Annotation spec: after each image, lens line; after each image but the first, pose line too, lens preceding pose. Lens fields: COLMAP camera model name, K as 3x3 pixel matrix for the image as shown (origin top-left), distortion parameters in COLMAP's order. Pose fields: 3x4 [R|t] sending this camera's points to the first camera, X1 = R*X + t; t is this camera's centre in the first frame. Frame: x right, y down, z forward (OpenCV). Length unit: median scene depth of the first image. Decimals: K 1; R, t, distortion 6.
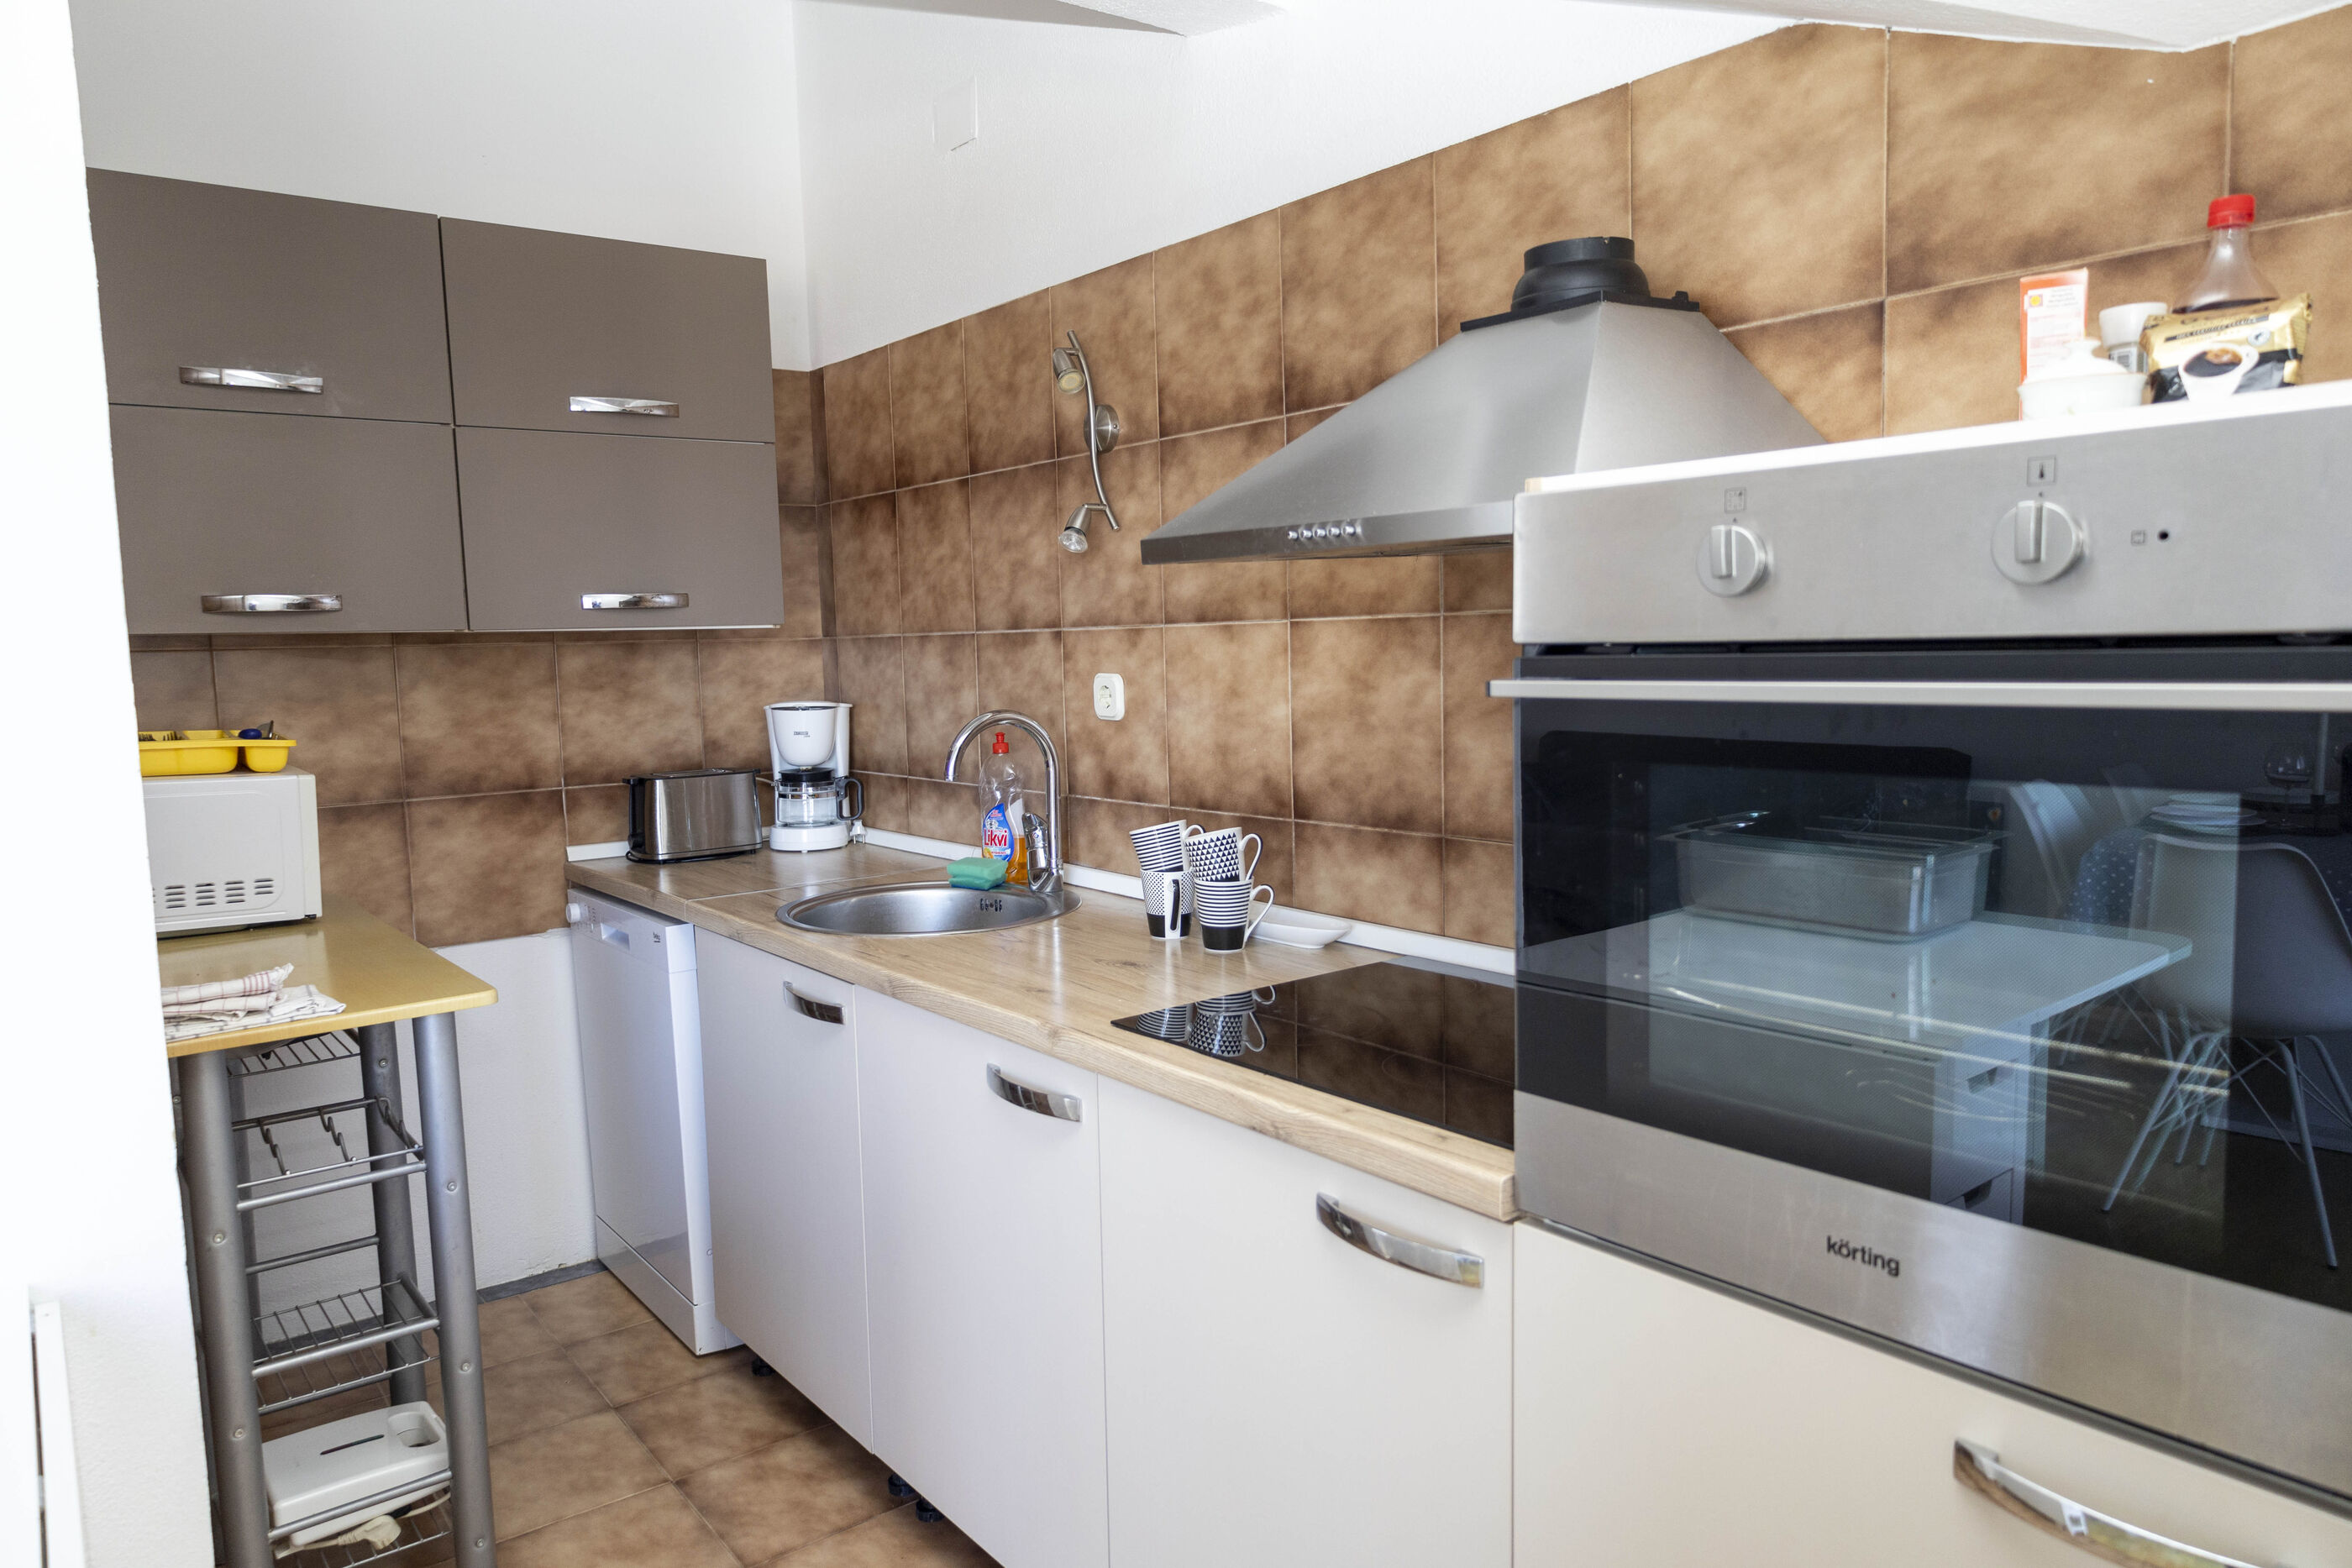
lens RADIAL K [[1548.3, 0, 1152.9], [0, 1548.3, 792.9], [0, 0, 1]] dist [0.002197, 0.000015]
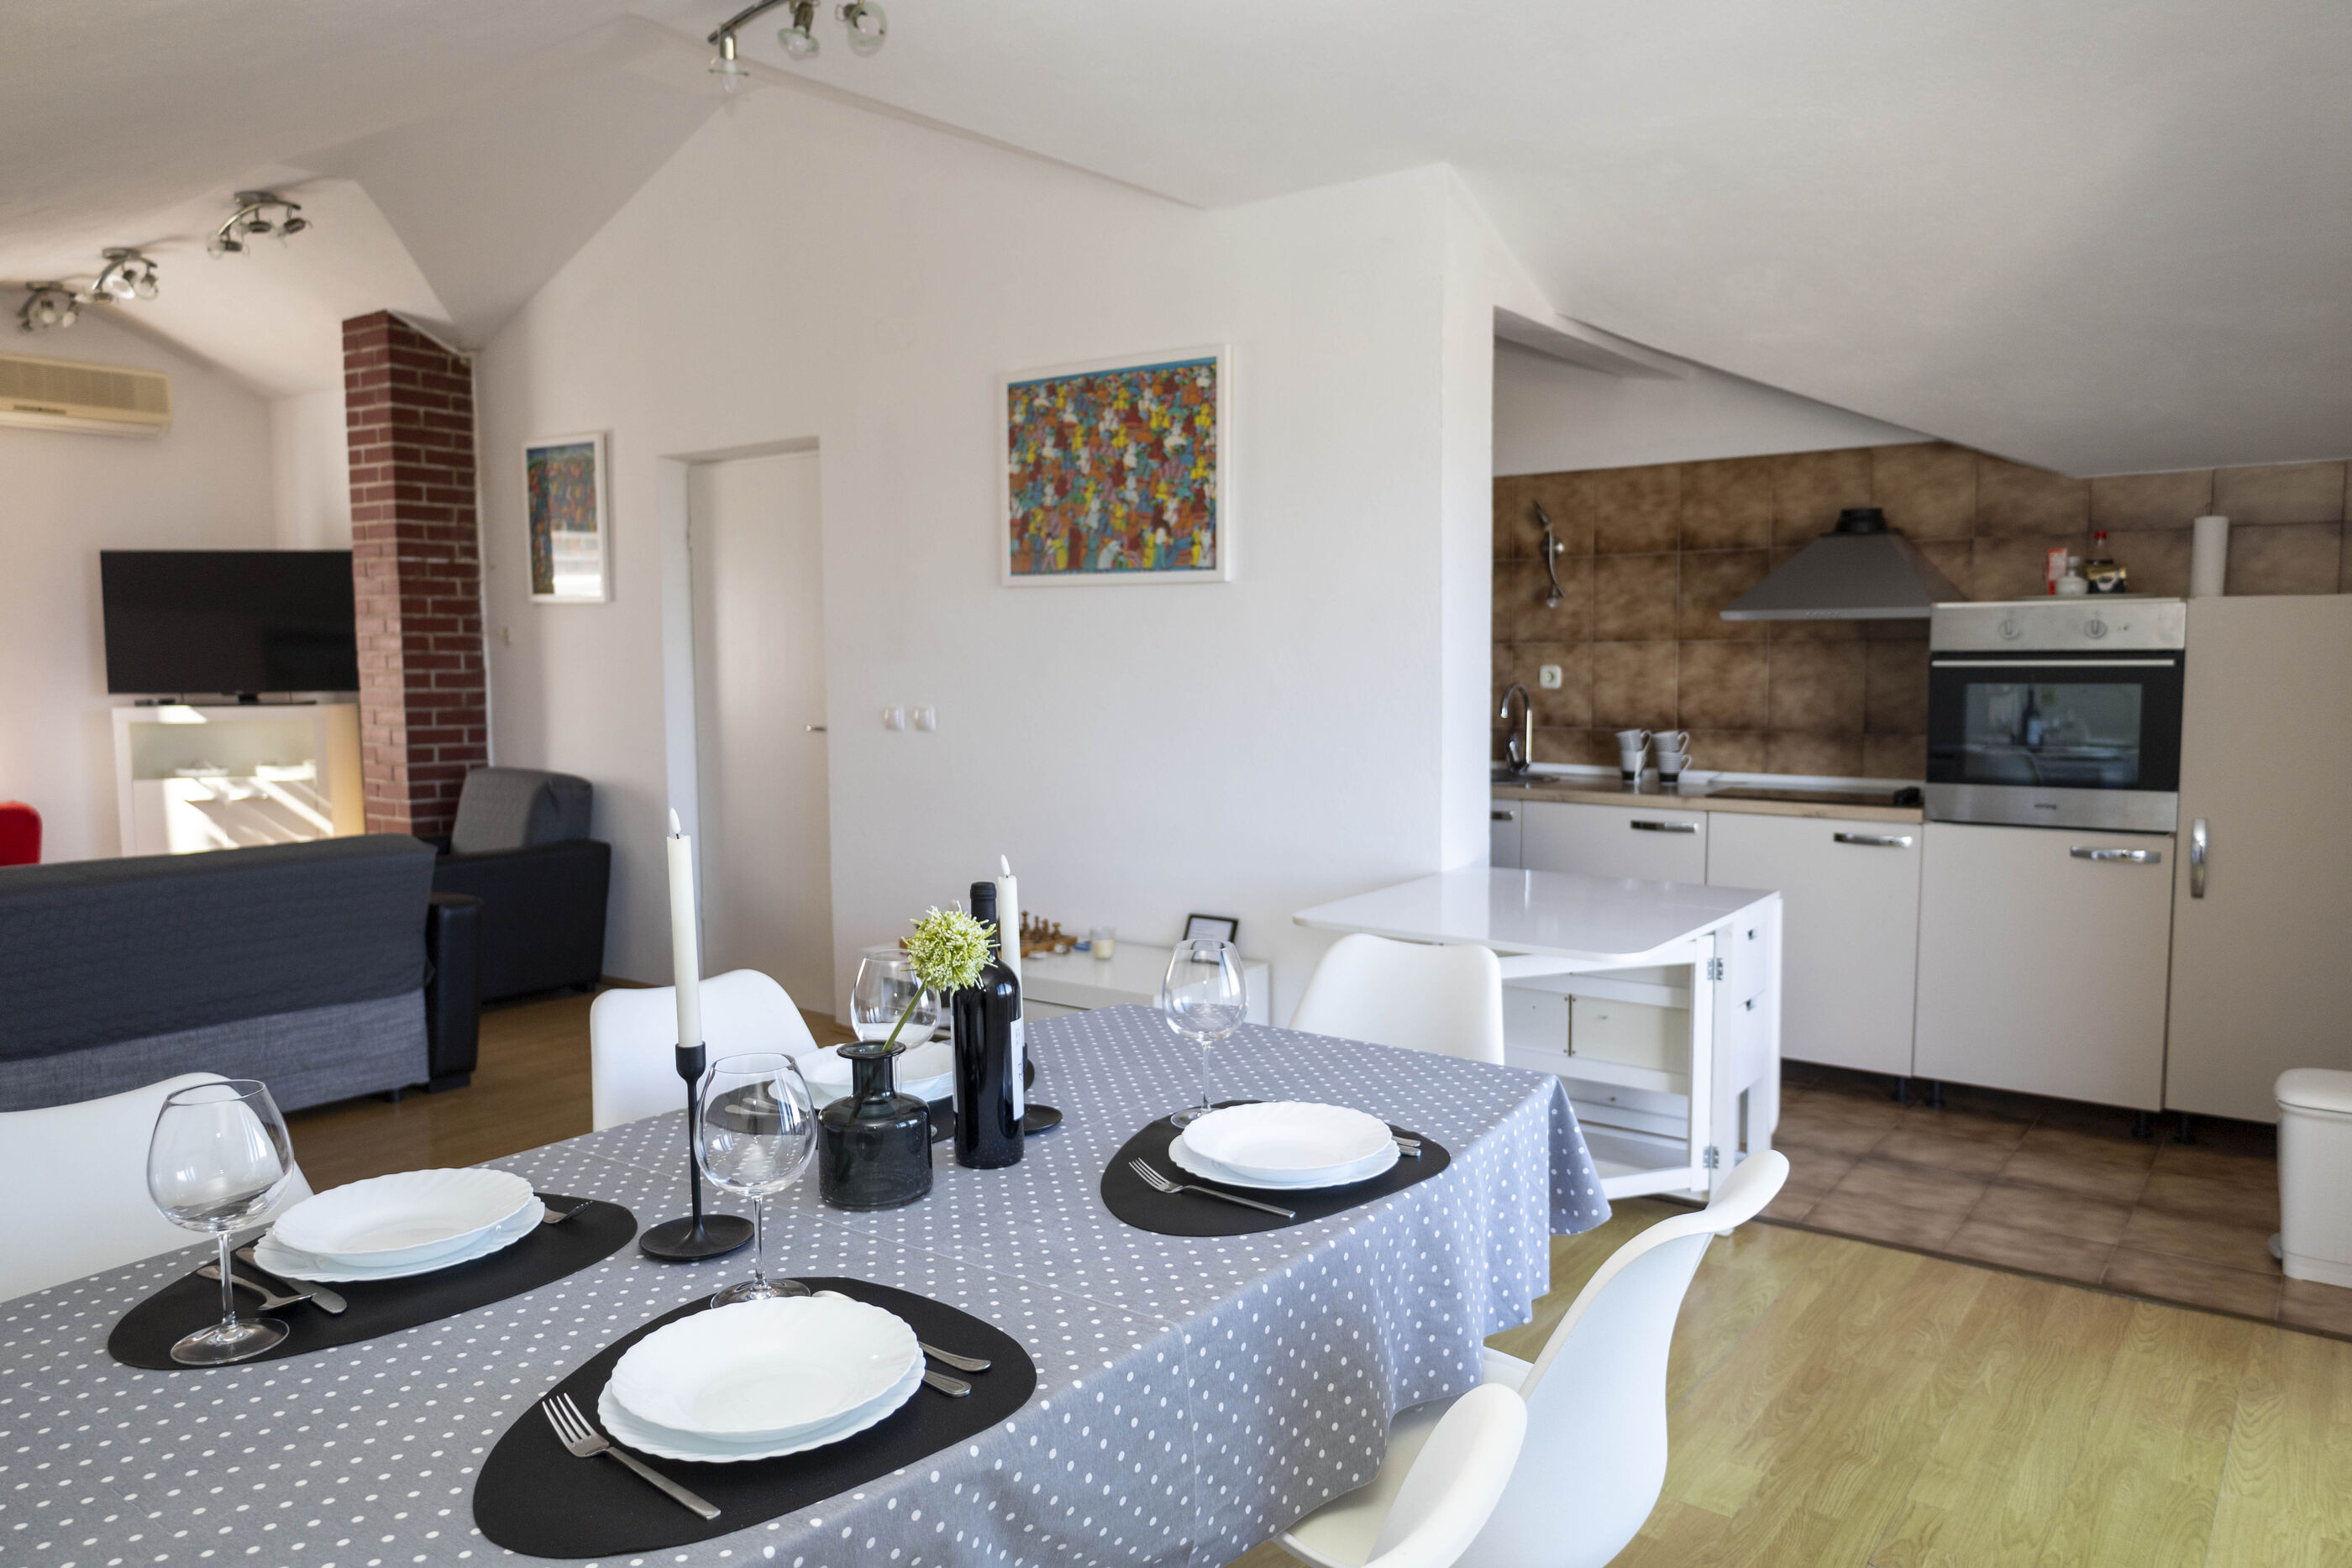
lens RADIAL K [[1548.3, 0, 1183.5], [0, 1548.3, 796.4], [0, 0, 1]] dist [0.002197, 0.000015]
pose [[0.964803, 0.000587, 0.262975, -1.219638], [0.004066, 0.999845, -0.017151, 0.152565], [-0.262944, 0.017617, 0.964650, -1.004858]]
